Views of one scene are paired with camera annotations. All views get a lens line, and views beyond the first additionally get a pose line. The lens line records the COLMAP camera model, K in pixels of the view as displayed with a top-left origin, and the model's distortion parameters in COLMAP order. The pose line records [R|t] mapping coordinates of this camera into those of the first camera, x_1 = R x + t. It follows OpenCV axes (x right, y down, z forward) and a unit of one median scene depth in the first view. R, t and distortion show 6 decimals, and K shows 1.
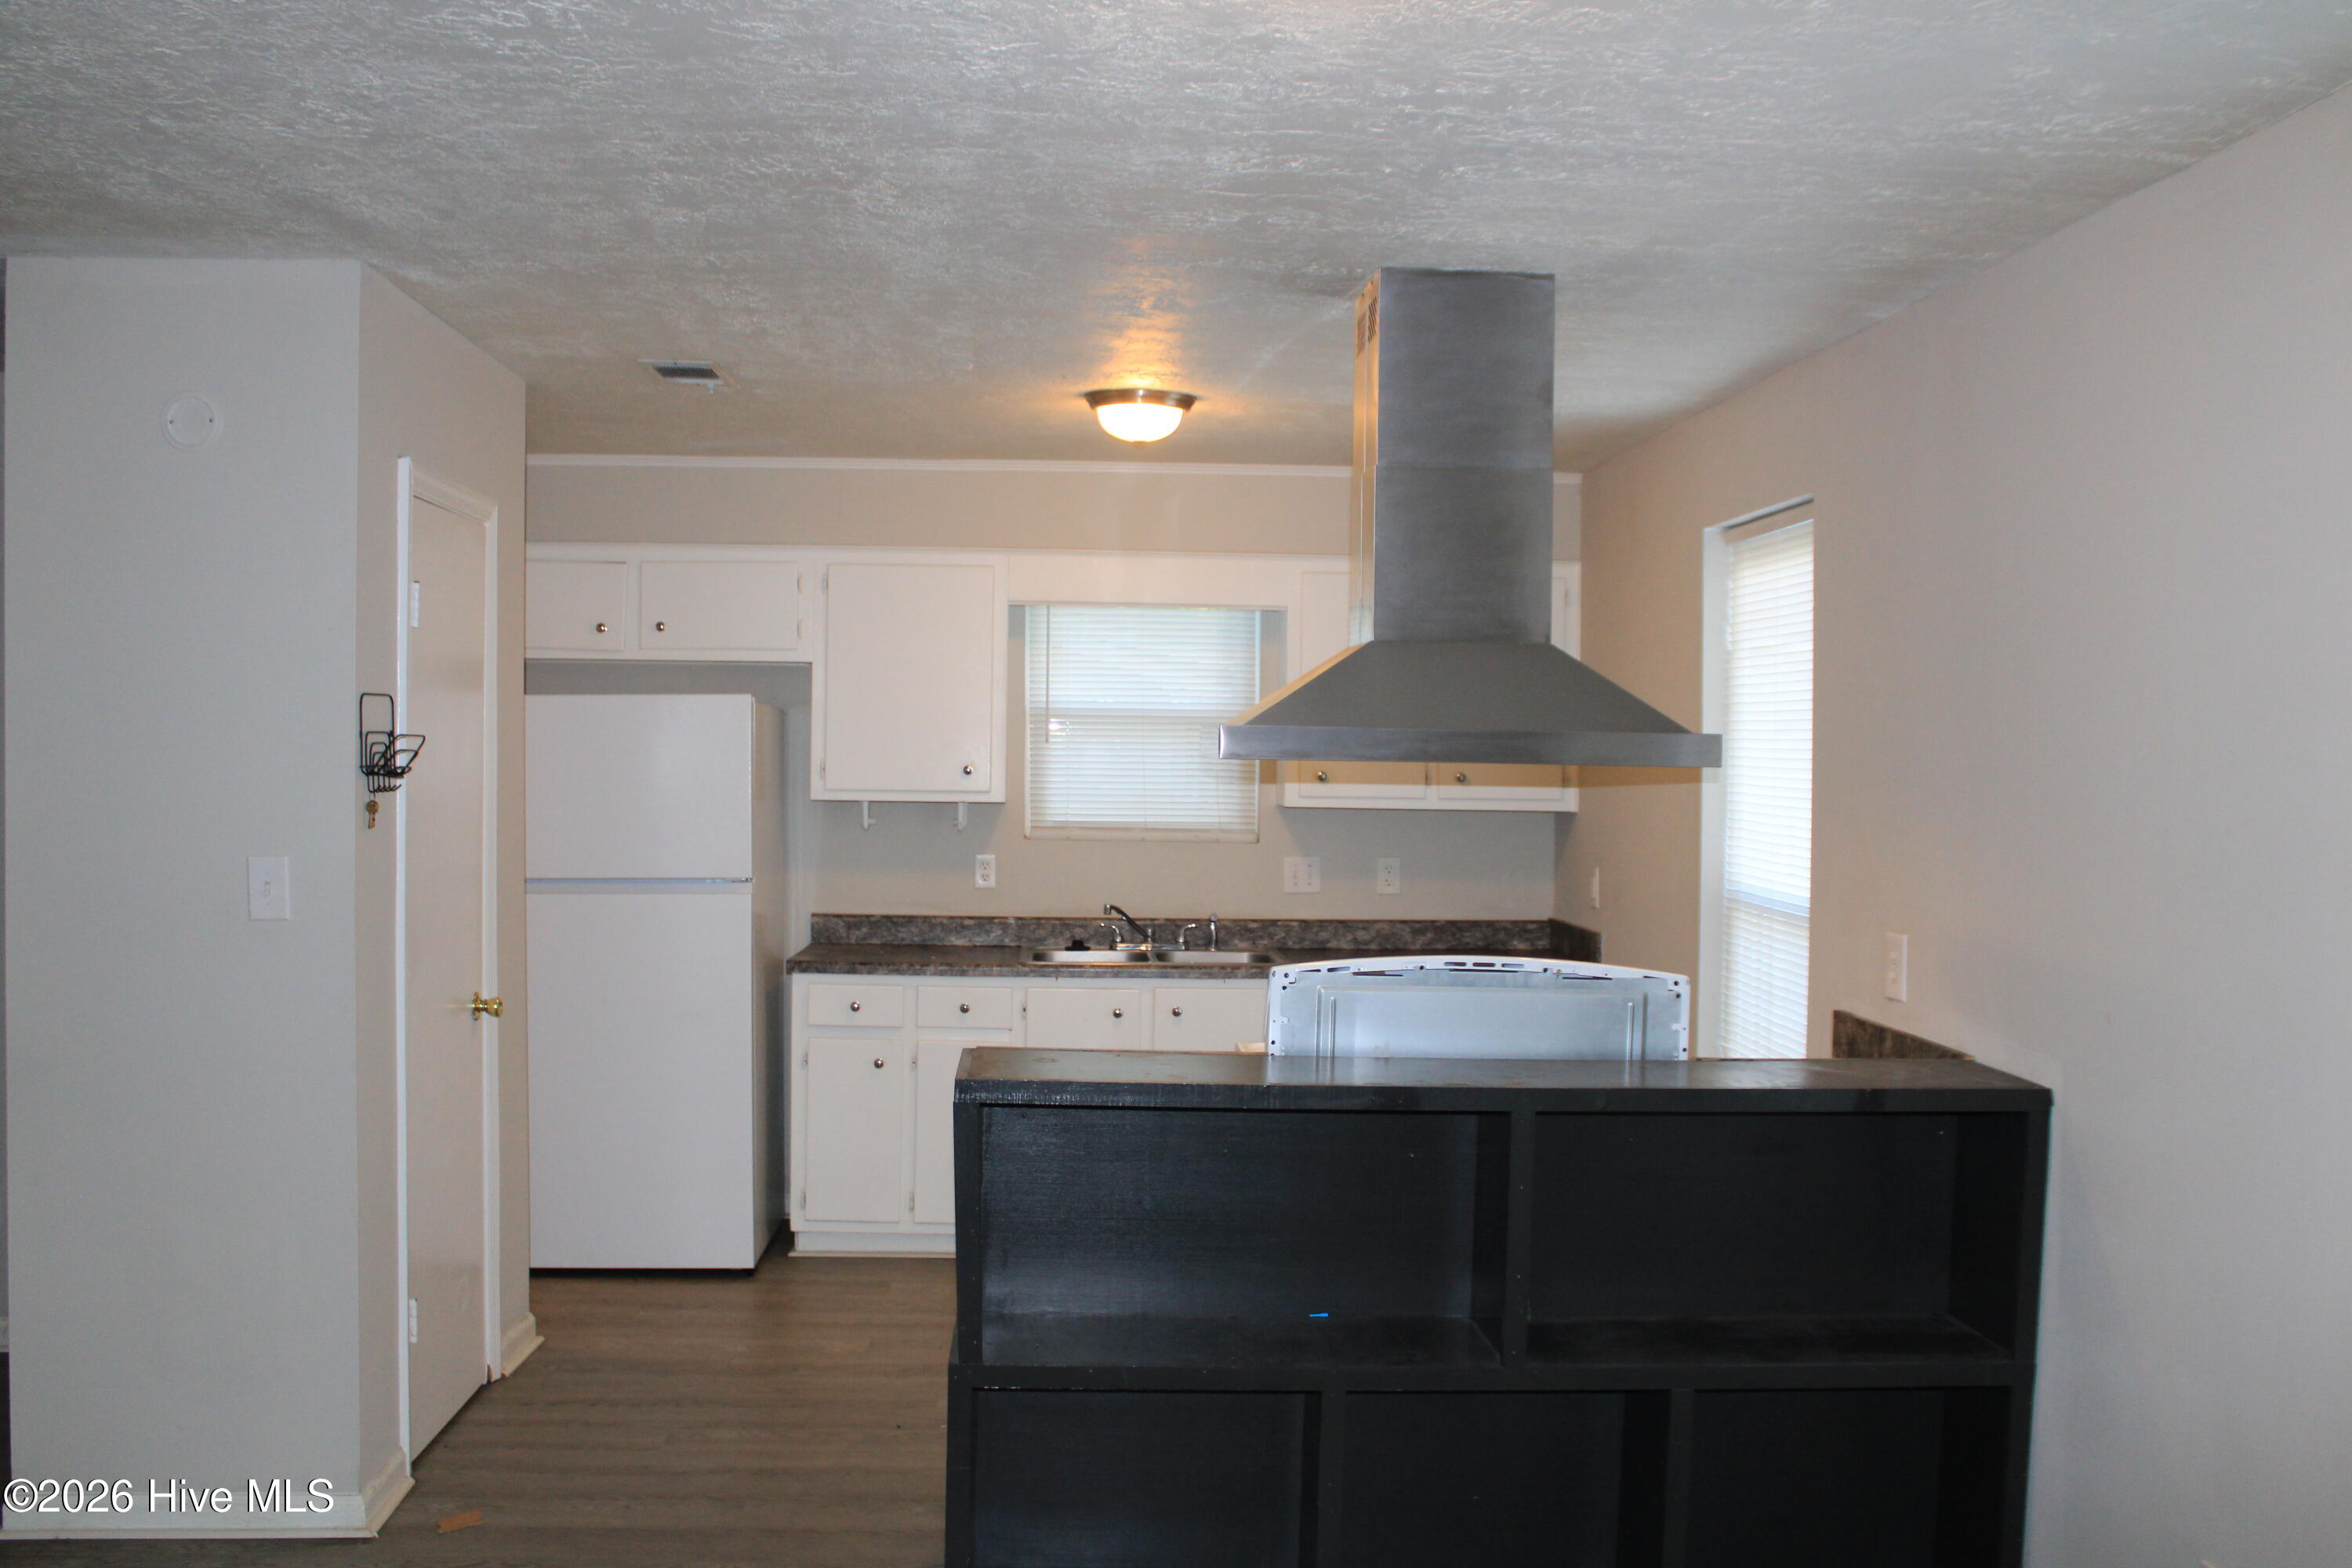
lens RADIAL K [[2096.8, 0, 1170.7], [0, 2096.8, 799.0], [0, 0, 1]] dist [-0.157245, 0.152306]
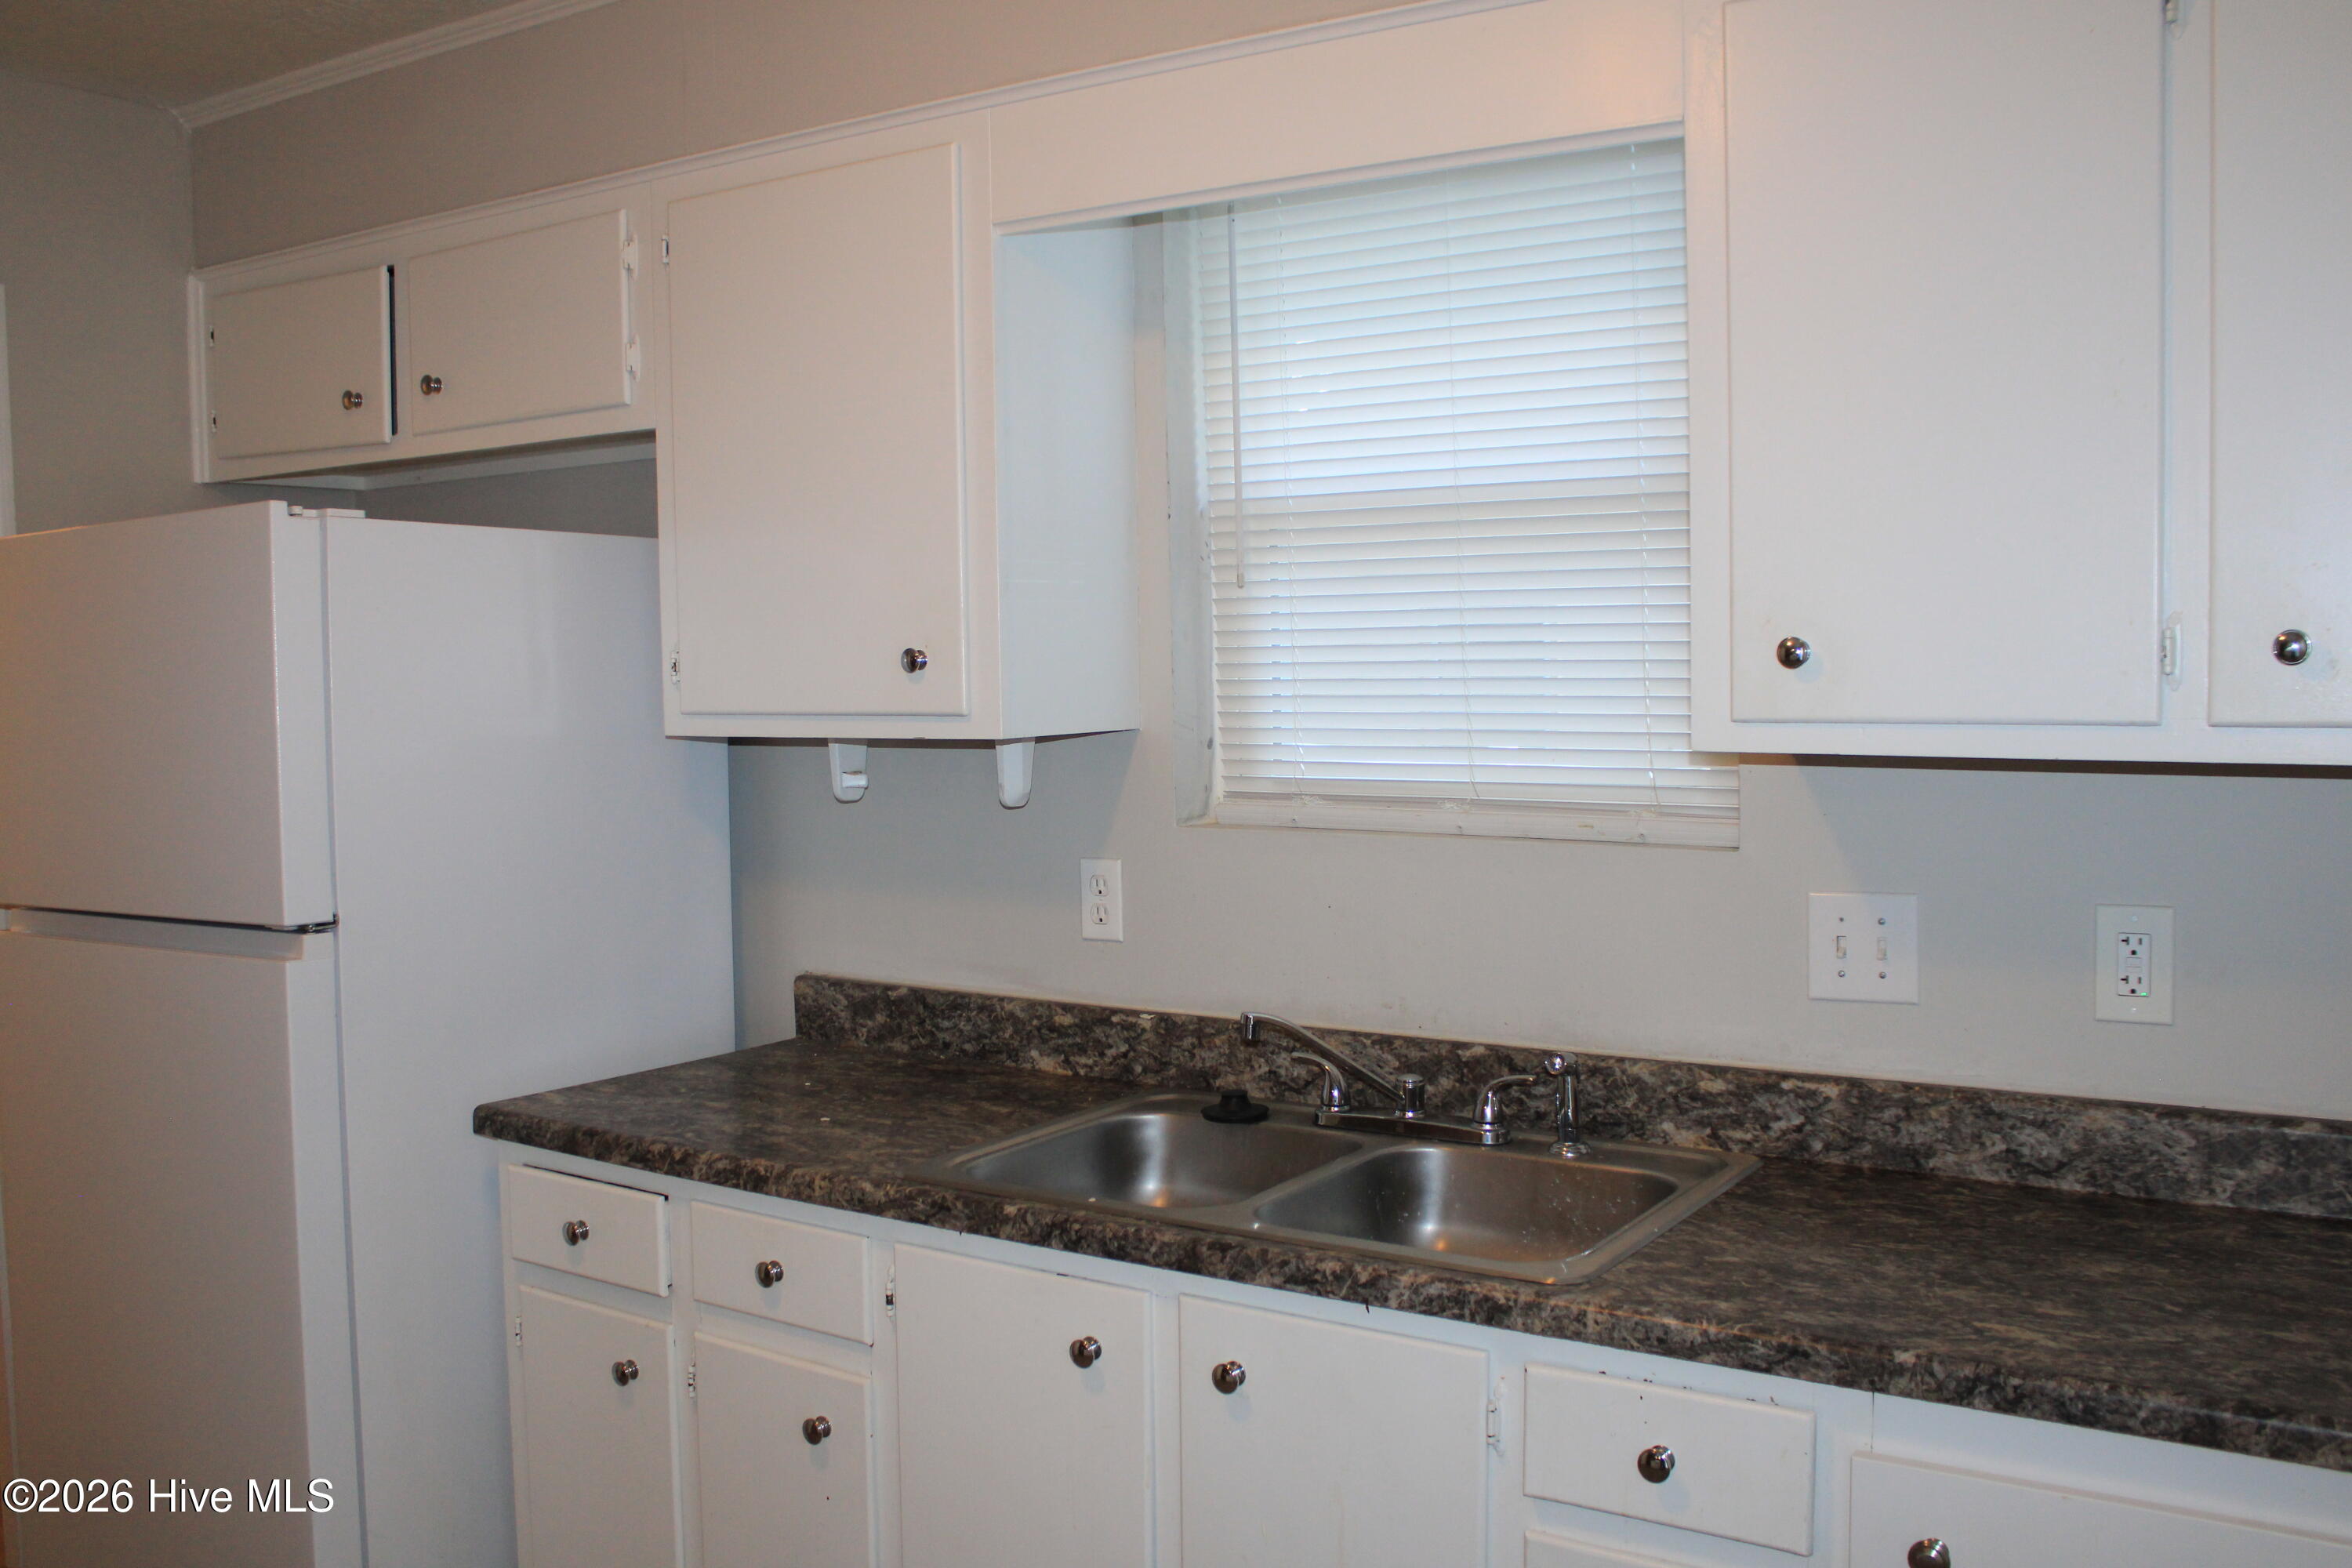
lens RADIAL K [[2096.8, 0, 1170.7], [0, 2096.8, 799.0], [0, 0, 1]] dist [-0.157245, 0.152306]
pose [[0.799011, 0.015369, -0.601120, 0.191435], [0.013057, 0.998994, 0.042897, -0.003845], [0.601174, -0.042124, 0.798007, 0.738507]]
